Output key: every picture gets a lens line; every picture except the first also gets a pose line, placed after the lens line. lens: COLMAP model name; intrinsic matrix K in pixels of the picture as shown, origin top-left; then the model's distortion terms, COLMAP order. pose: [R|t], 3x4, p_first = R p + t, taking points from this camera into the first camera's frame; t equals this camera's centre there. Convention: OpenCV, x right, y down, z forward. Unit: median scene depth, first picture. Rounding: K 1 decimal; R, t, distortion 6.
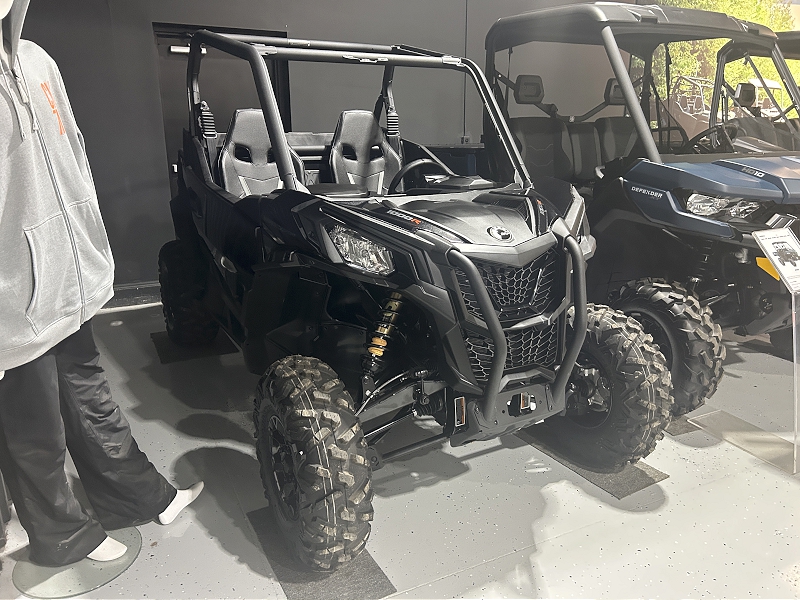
lens RADIAL K [[609.6, 0, 400.0], [0, 609.6, 300.0], [0, 0, 1]] dist [0.026036, -0.001784]
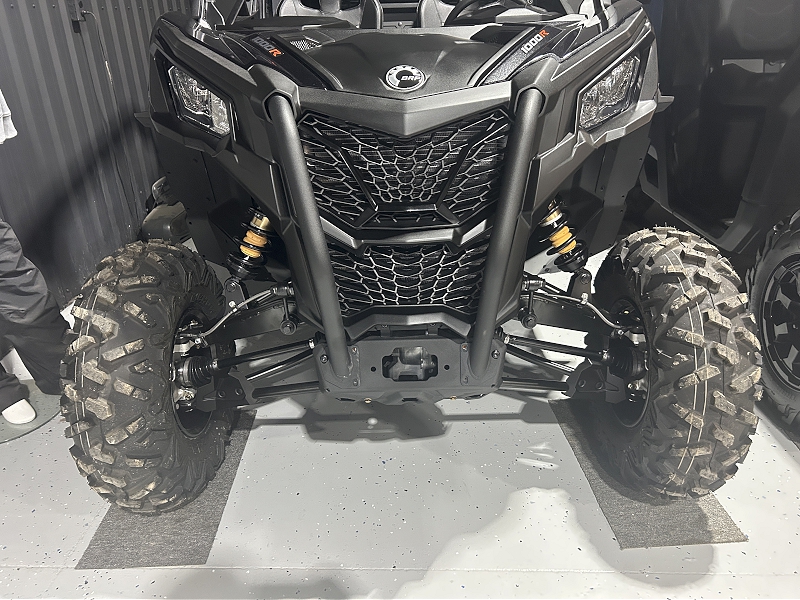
lens RADIAL K [[609.6, 0, 400.0], [0, 609.6, 300.0], [0, 0, 1]] dist [0.026036, -0.001784]
pose [[0.880356, 0.176572, -0.440221, 0.398250], [-0.105352, 0.977734, 0.181485, -0.006413], [0.462465, -0.113394, 0.879357, 0.393300]]
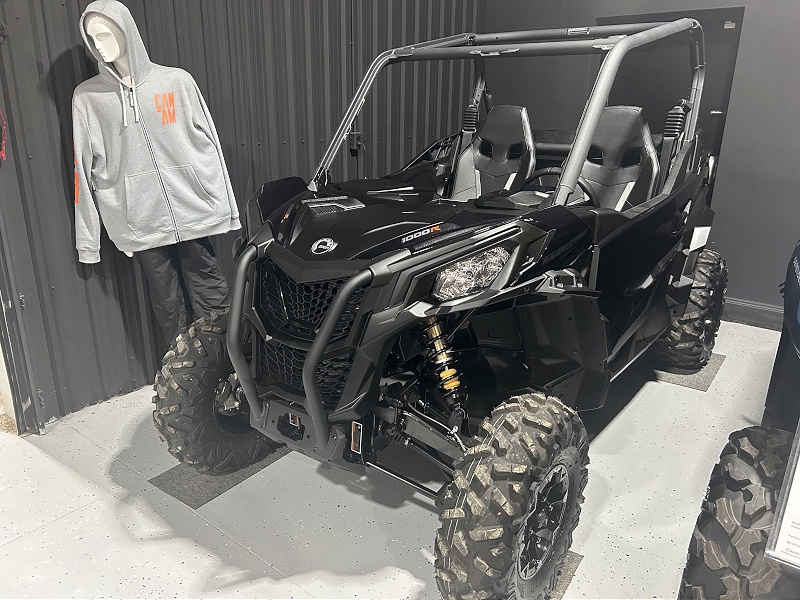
lens RADIAL K [[609.6, 0, 400.0], [0, 609.6, 300.0], [0, 0, 1]] dist [0.026036, -0.001784]
pose [[0.423787, 0.280009, -0.861394, 0.898652], [-0.264939, 0.947744, 0.177734, -0.197158], [0.866148, 0.152895, 0.475826, 0.584365]]
